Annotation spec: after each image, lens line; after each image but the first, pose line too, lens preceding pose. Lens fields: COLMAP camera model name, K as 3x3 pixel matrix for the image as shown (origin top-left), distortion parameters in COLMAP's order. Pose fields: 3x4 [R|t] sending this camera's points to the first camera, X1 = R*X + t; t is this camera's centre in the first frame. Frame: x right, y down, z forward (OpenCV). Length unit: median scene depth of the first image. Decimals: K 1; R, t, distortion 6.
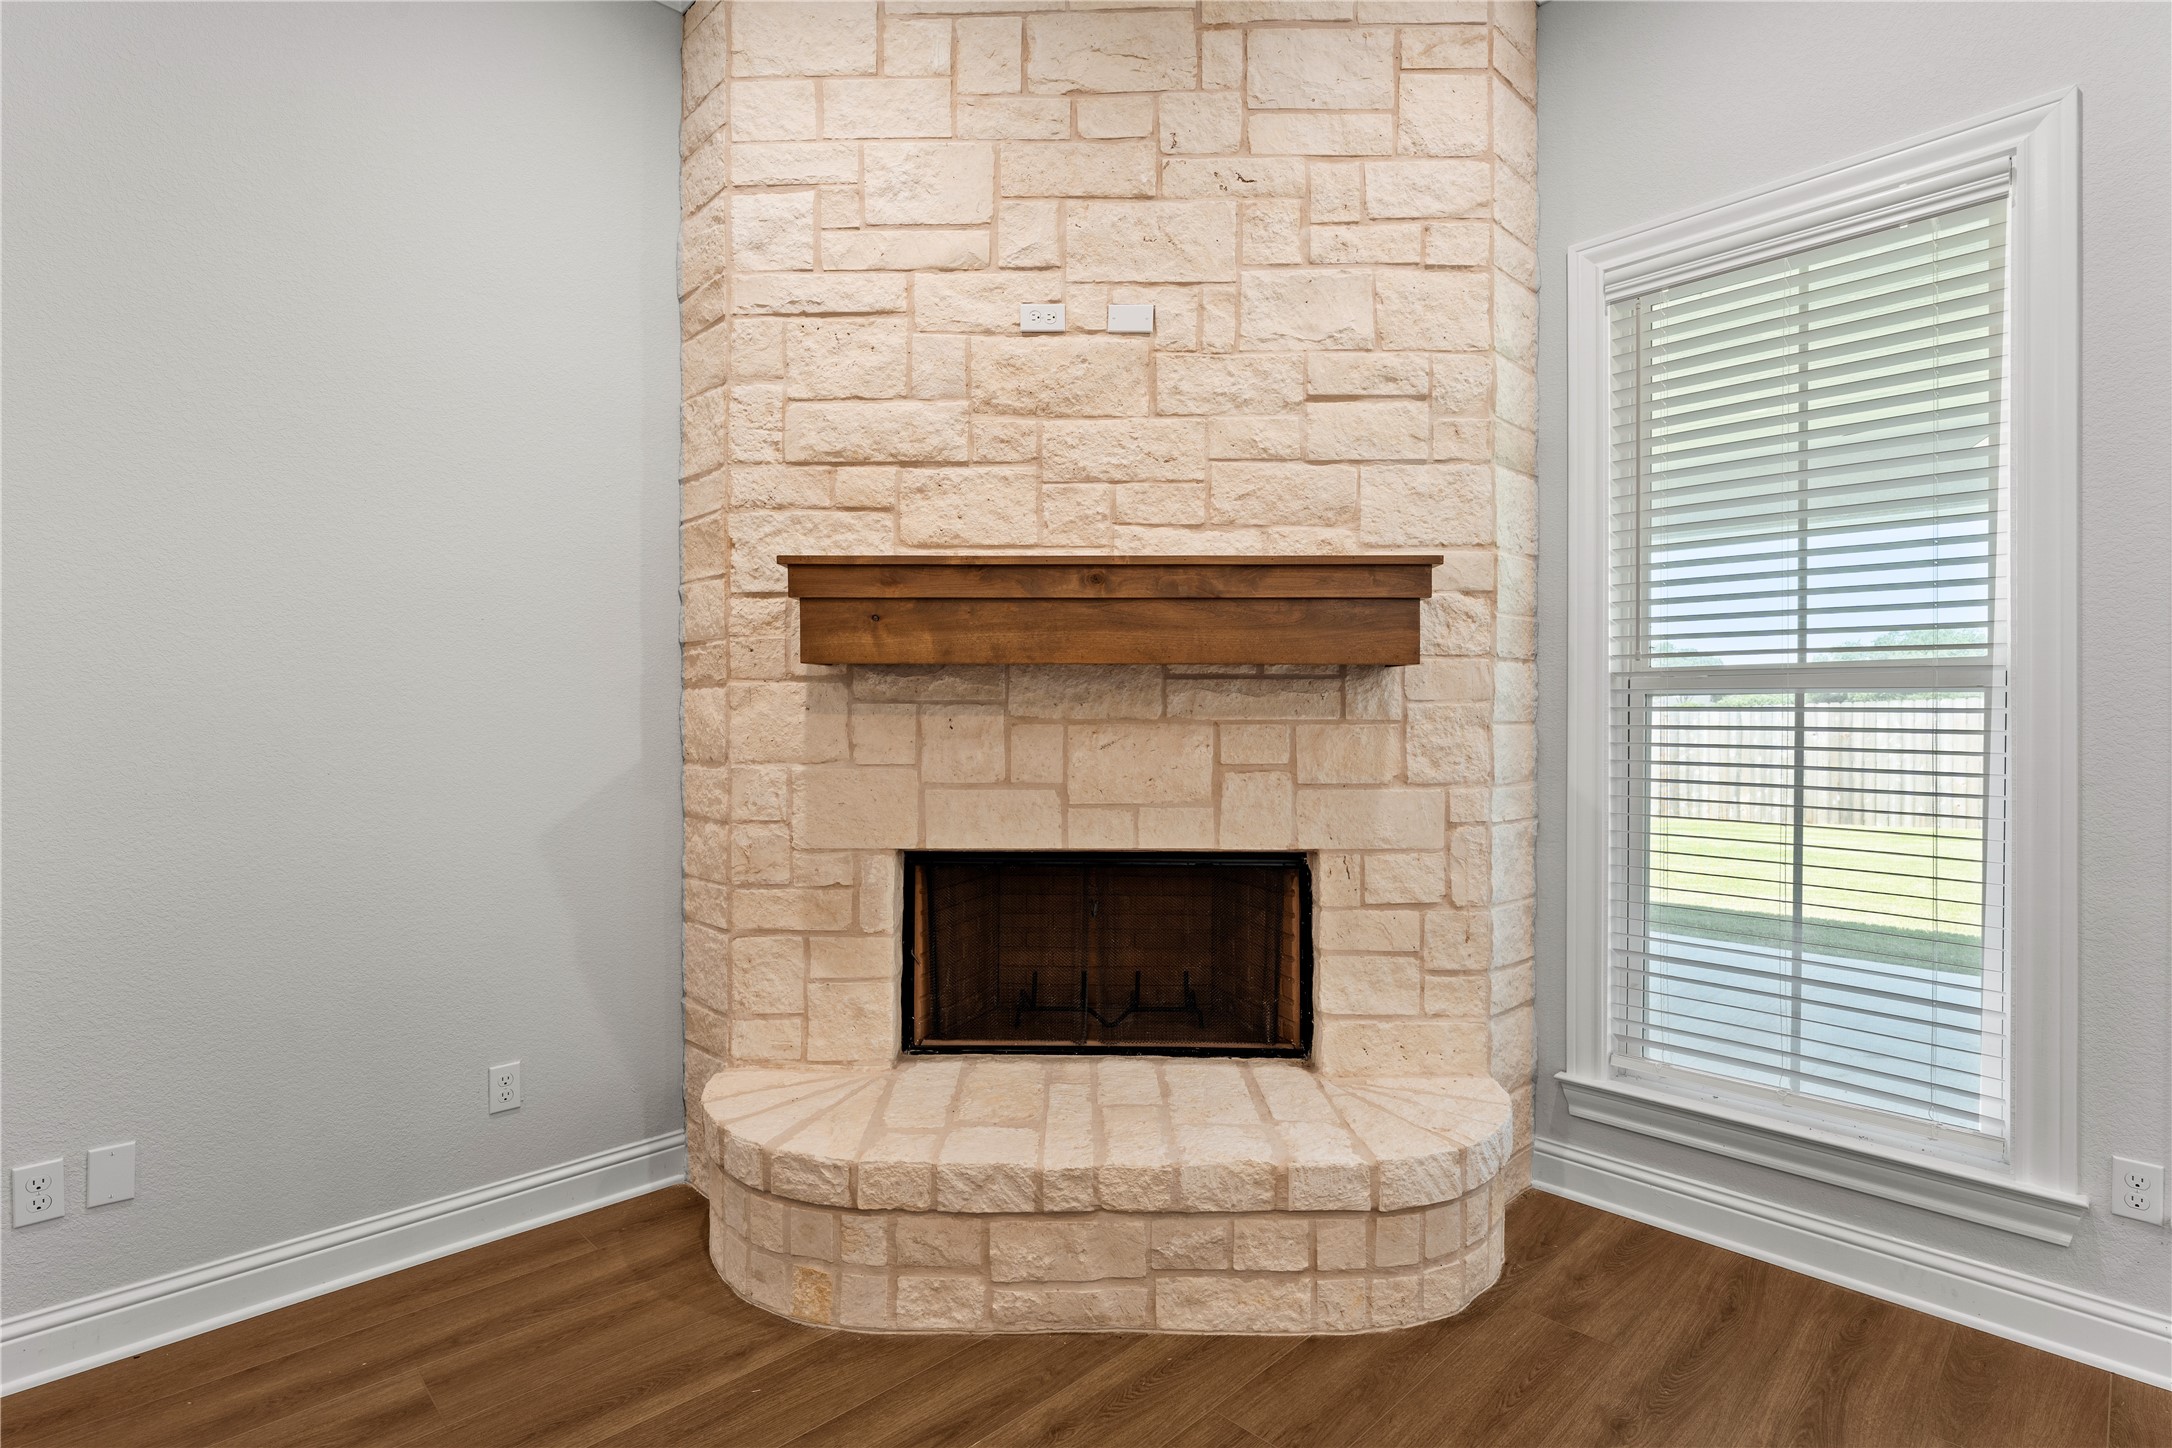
lens RADIAL K [[1031.1, 0, 1081.1], [0, 1031.1, 726.7], [0, 0, 1]] dist [-0.002738, -0.000355]
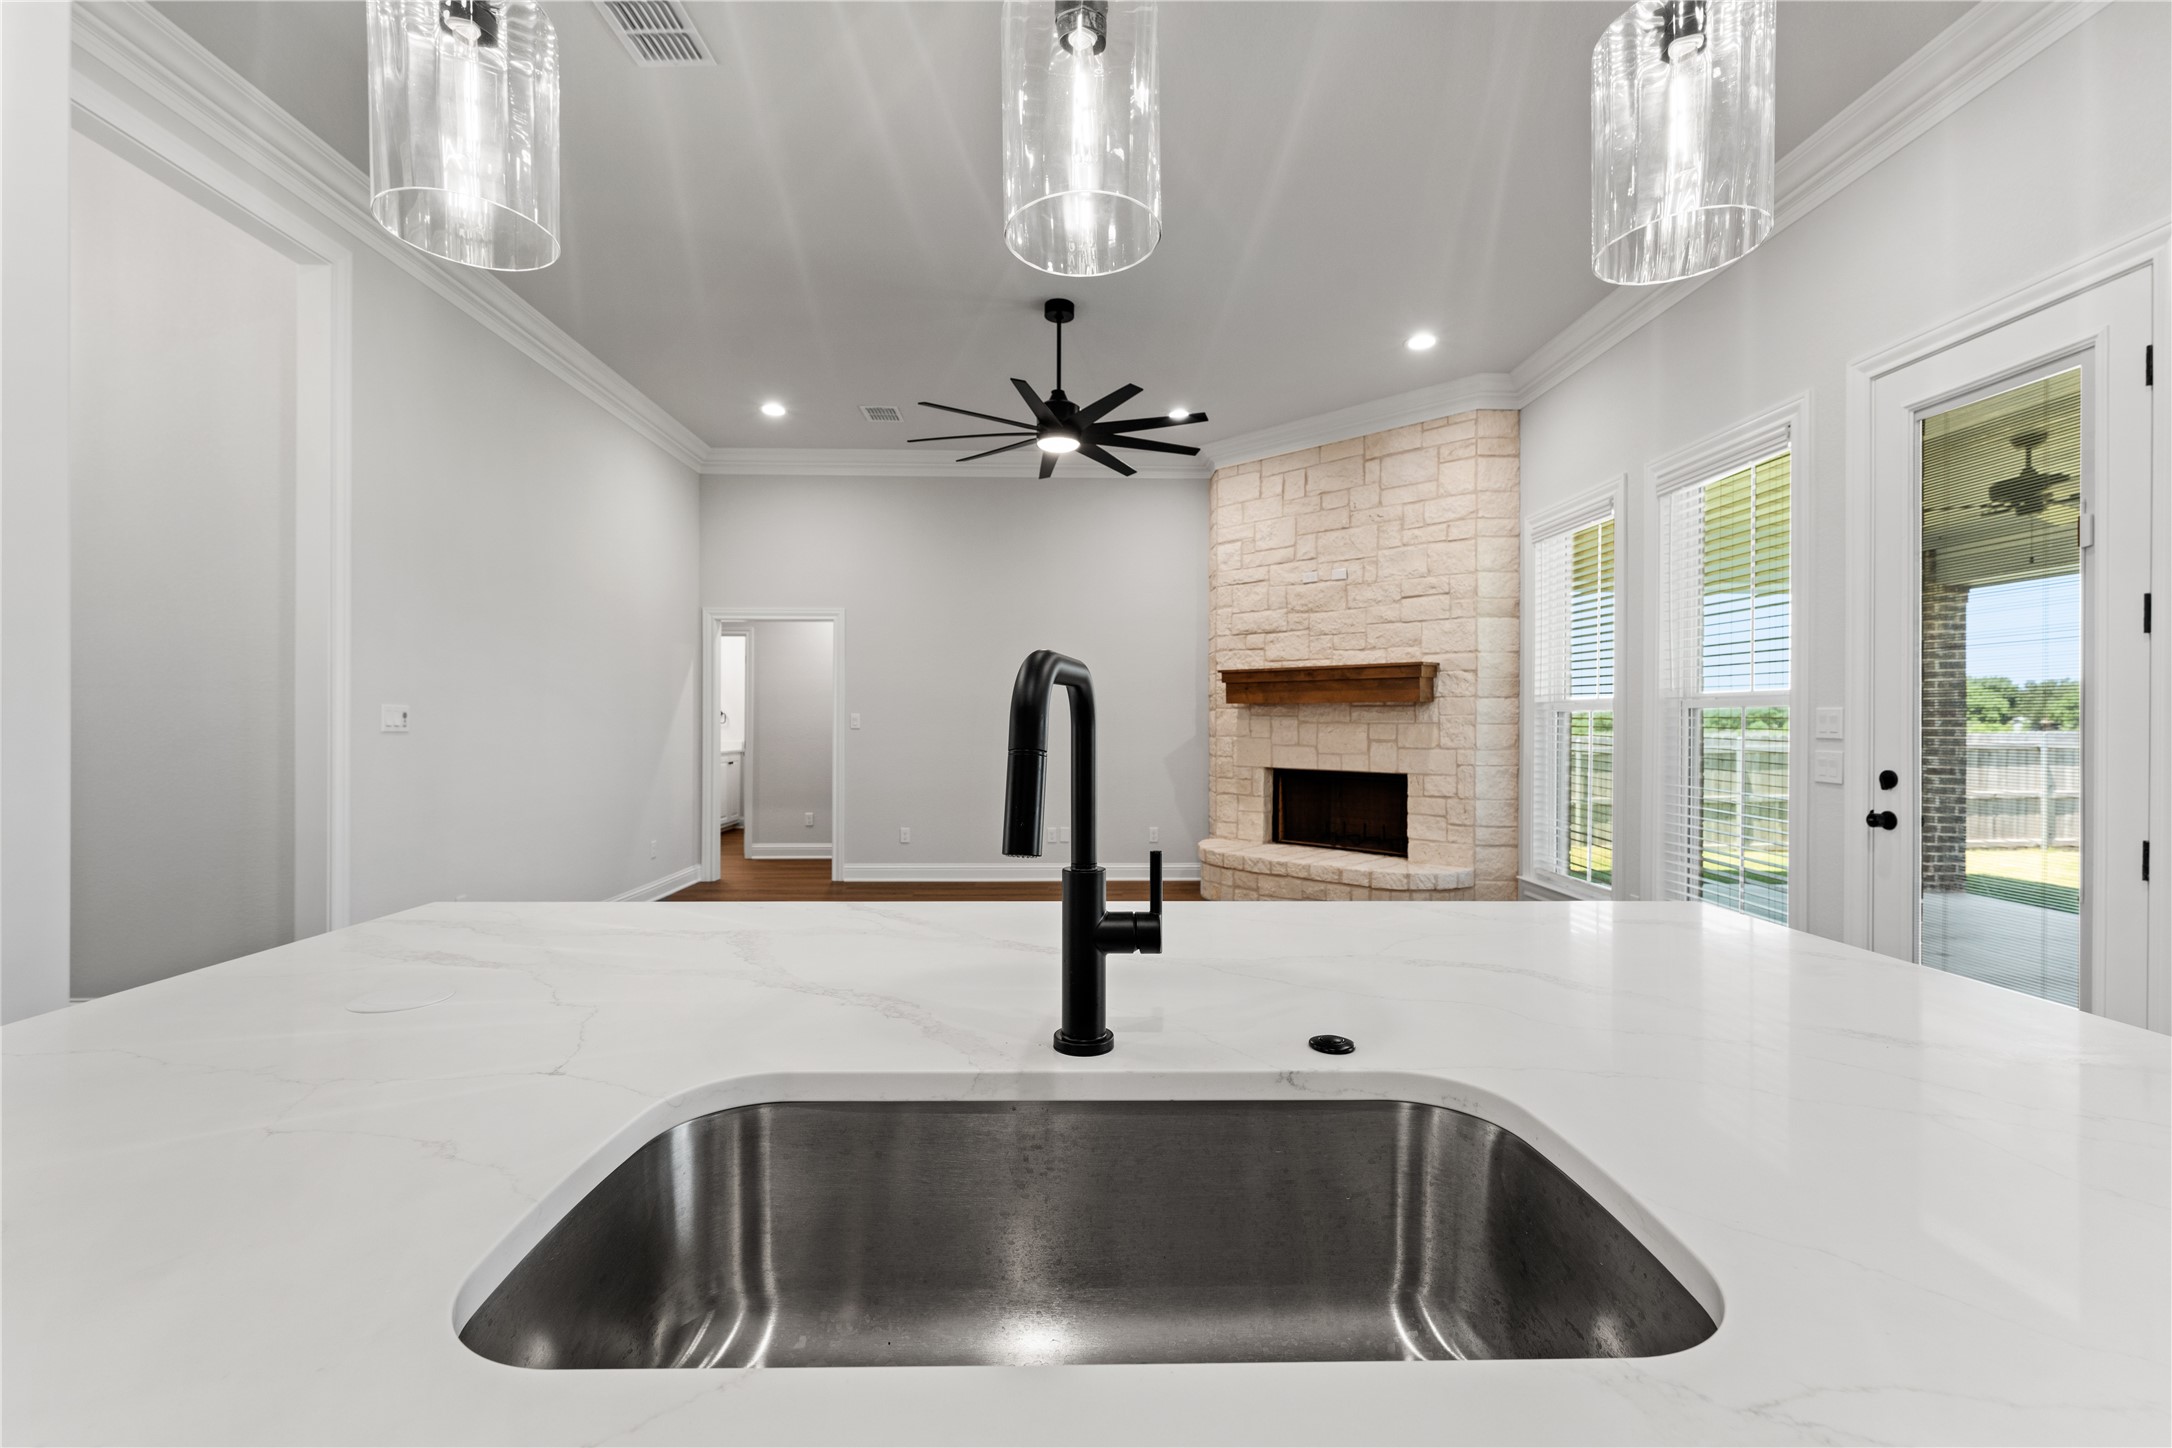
lens RADIAL K [[897.8, 0, 1064.8], [0, 897.8, 722.4], [0, 0, 1]] dist [-0.022065, -0.000401]
pose [[0.716956, 0.002987, -0.697112, 1.169070], [-0.007400, 0.999967, -0.003325, 0.006942], [0.697079, 0.007542, 0.716955, -1.183498]]
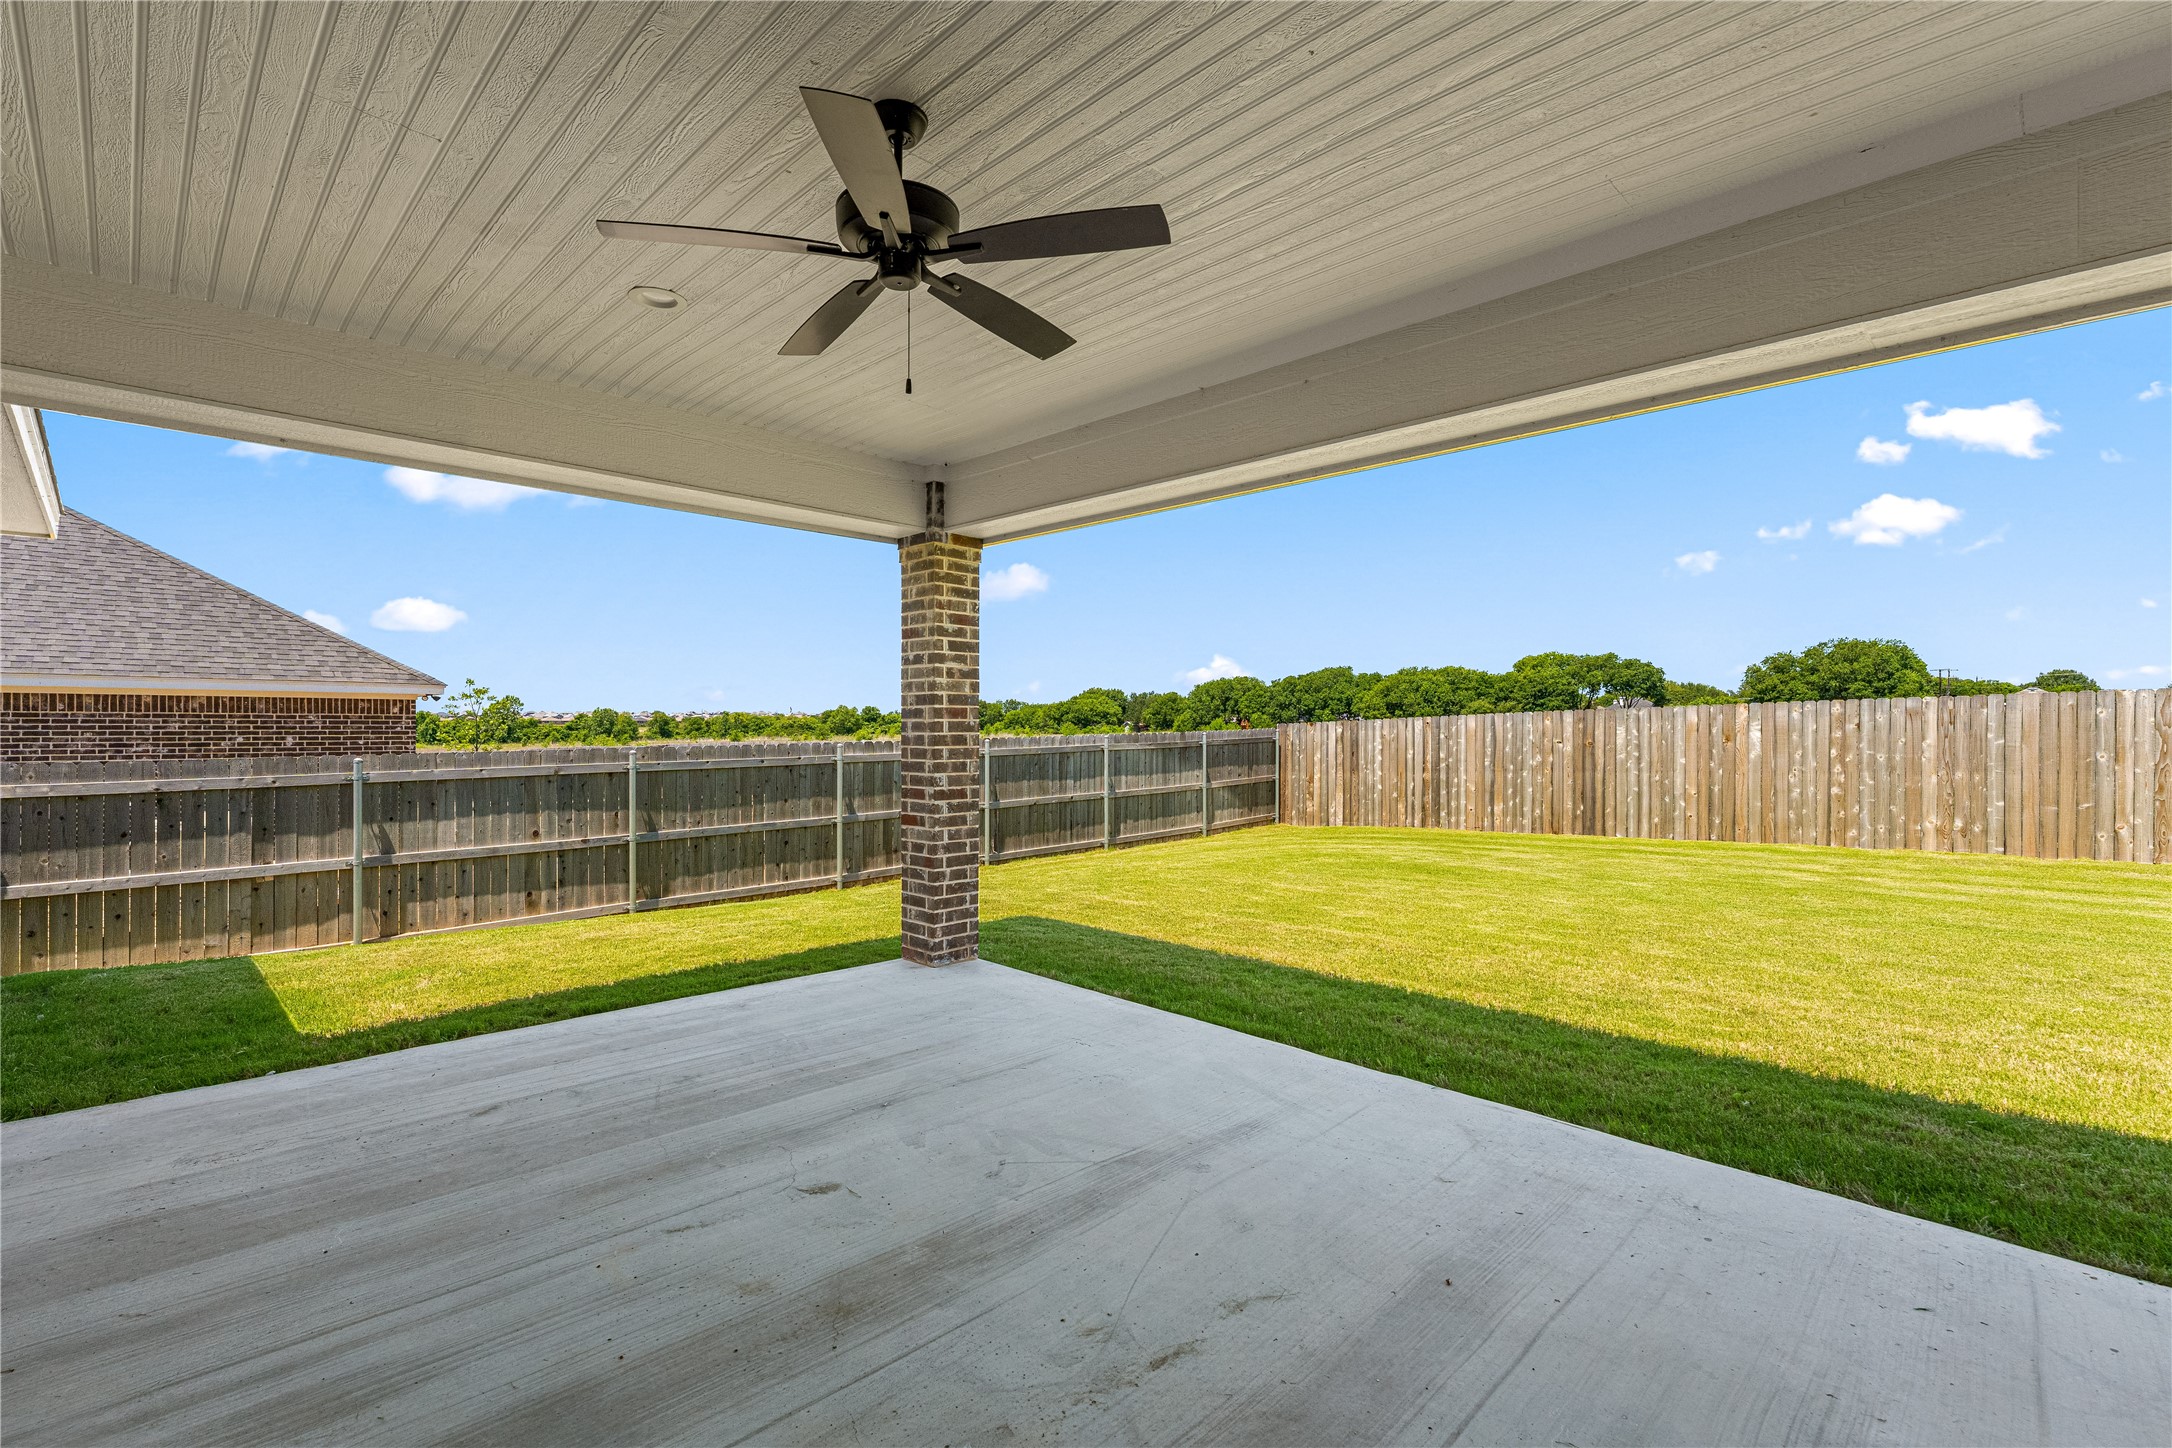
lens RADIAL K [[992.6, 0, 1065.3], [0, 992.6, 728.7], [0, 0, 1]] dist [-0.000276, 0.000161]
pose [[0.999988, 0.002694, -0.004207, 1.488040], [-0.002708, 0.999991, -0.003237, -0.009148], [0.004199, 0.003249, 0.999986, 0.479358]]
